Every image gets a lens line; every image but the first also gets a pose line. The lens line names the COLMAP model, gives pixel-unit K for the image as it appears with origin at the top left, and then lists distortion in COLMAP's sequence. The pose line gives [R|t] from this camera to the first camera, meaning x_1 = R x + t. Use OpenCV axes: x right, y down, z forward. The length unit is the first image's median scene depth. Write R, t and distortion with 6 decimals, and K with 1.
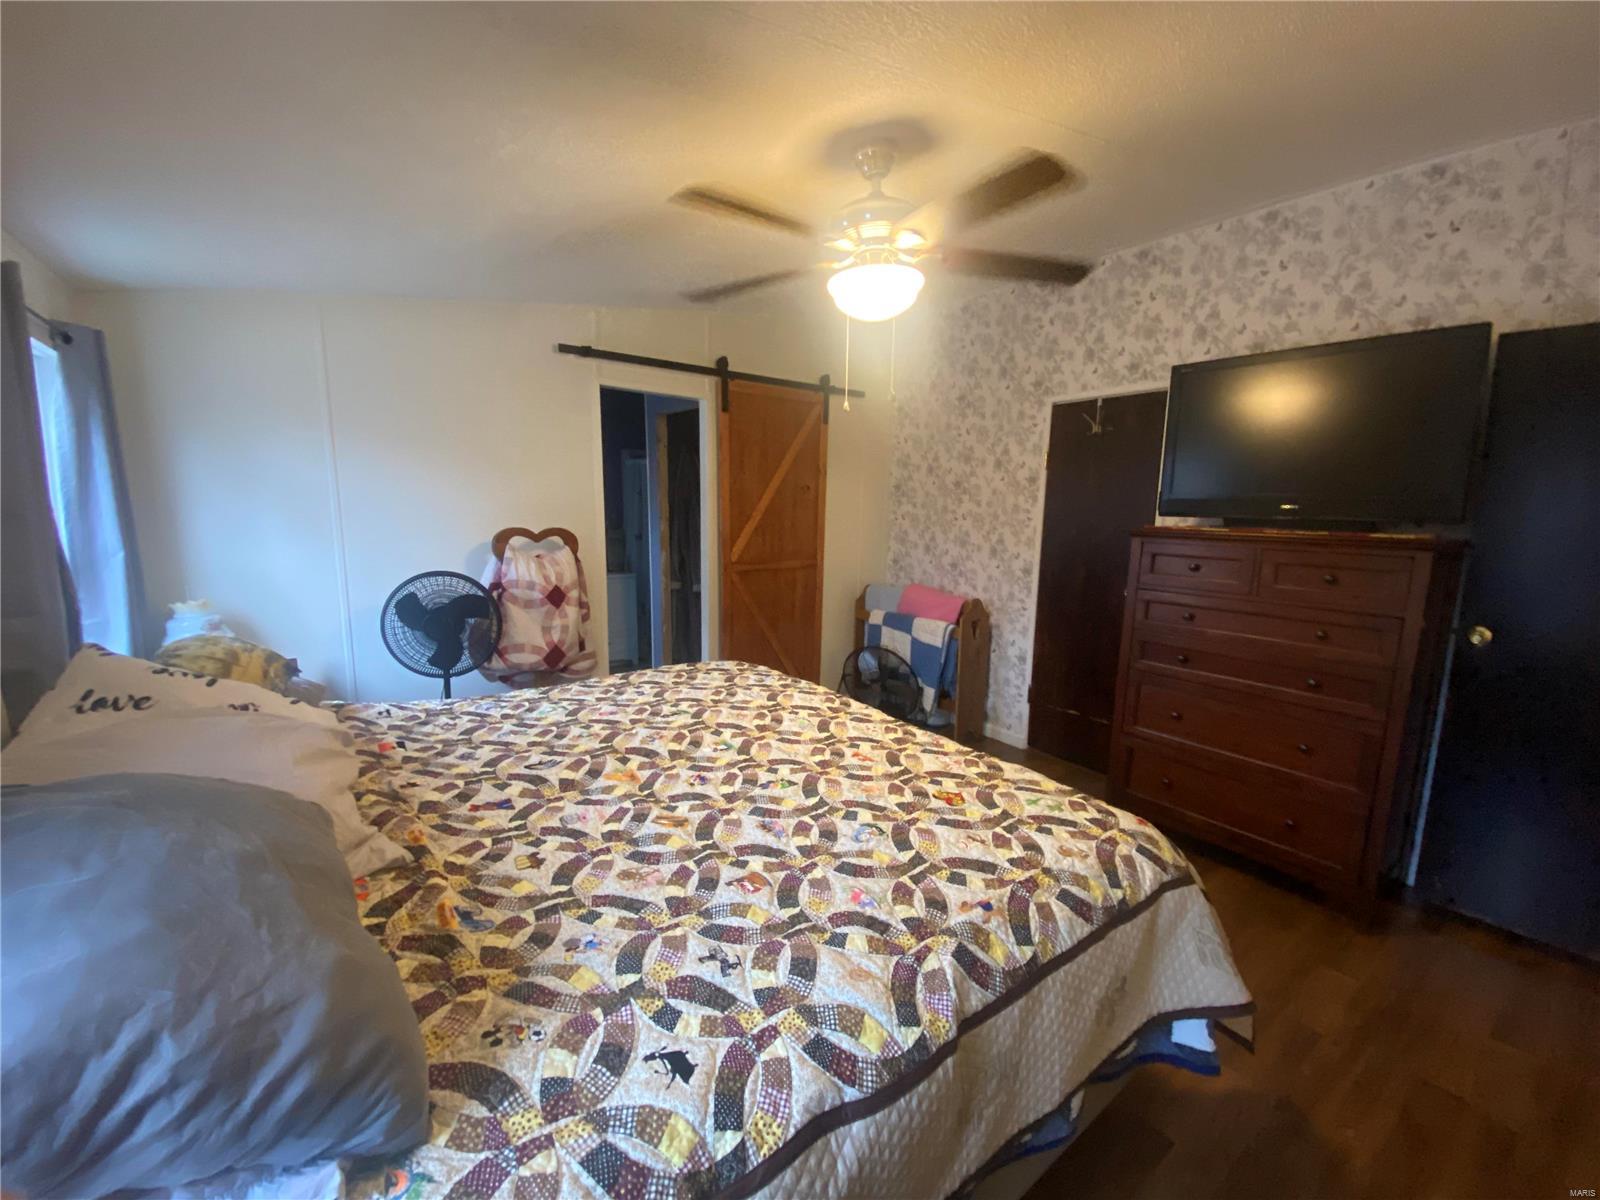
lens RADIAL K [[652.0, 0, 780.1], [0, 652.0, 605.6], [0, 0, 1]] dist [0.019822, -0.019241]
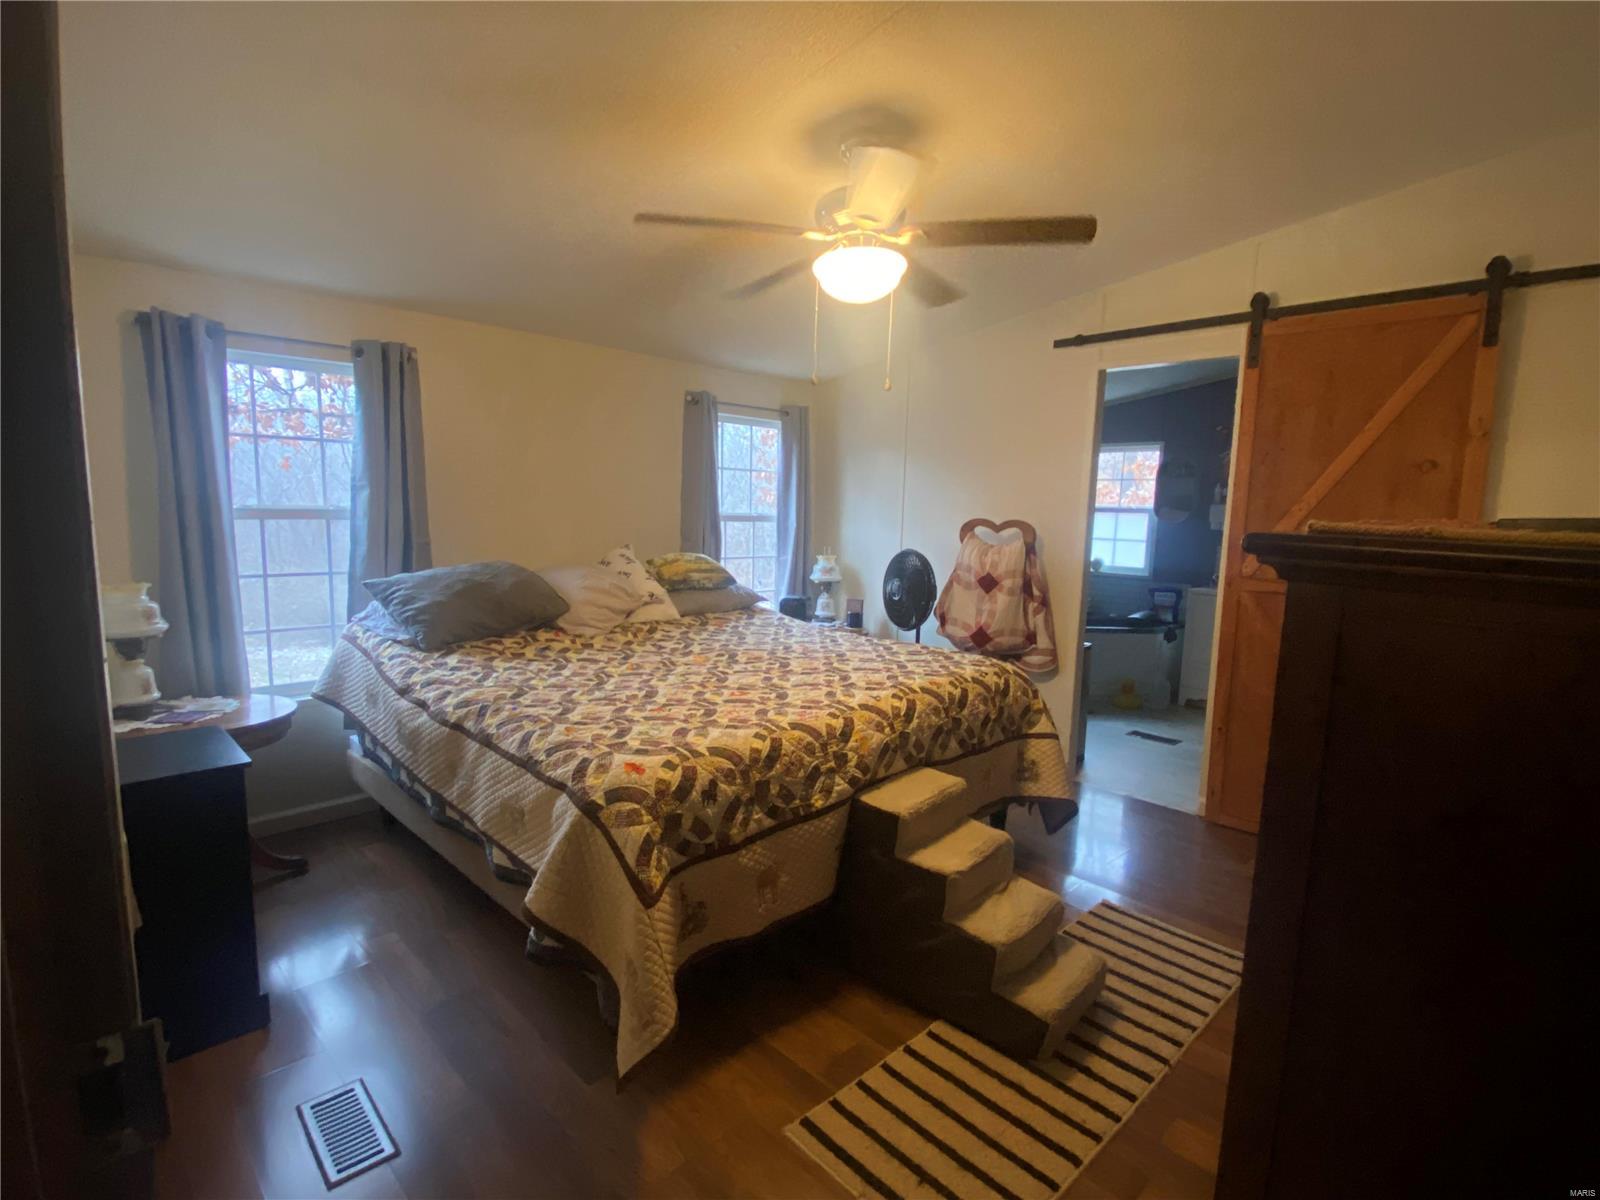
lens RADIAL K [[783.8, 0, 800.0], [0, 783.8, 600.0], [0, 0, 1]] dist [0.019068, -0.000092]
pose [[0.145161, 0.107657, -0.983534, 0.900983], [-0.164663, 0.982828, 0.083277, -0.042722], [0.975610, 0.149863, 0.160395, 0.505740]]
